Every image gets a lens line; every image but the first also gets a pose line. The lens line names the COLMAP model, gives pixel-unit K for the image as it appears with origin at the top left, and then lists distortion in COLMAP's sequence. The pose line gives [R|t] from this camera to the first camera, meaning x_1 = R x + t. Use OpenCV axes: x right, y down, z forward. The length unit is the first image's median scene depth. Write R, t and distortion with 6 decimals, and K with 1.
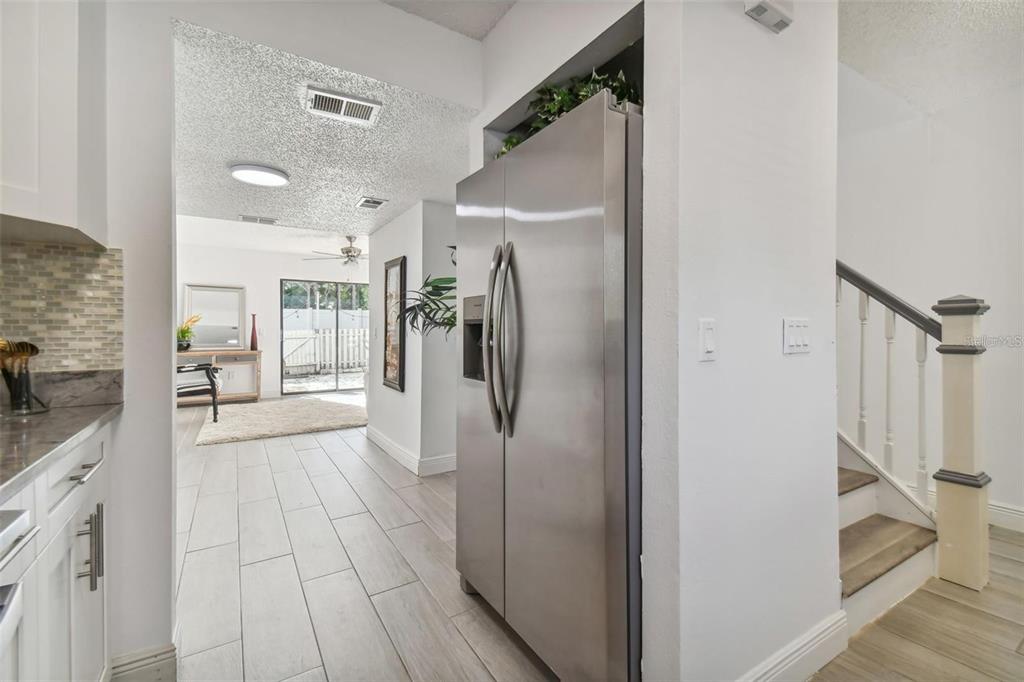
lens RADIAL K [[444.7, 0, 510.8], [0, 444.7, 328.8], [0, 0, 1]] dist [0.018813, -0.000743]
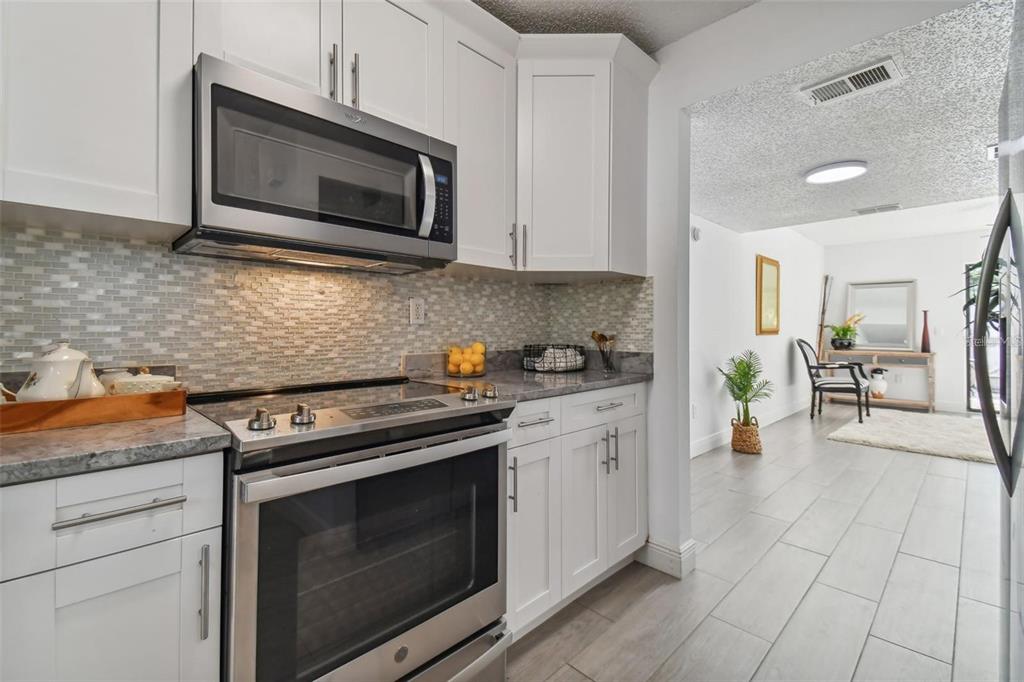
lens RADIAL K [[444.7, 0, 510.8], [0, 444.7, 328.8], [0, 0, 1]] dist [0.018813, -0.000743]
pose [[0.217644, 0.001892, -0.976026, 0.391286], [0.000391, 0.999998, 0.002025, 0.001990], [0.976028, -0.000822, 0.217643, 0.128756]]
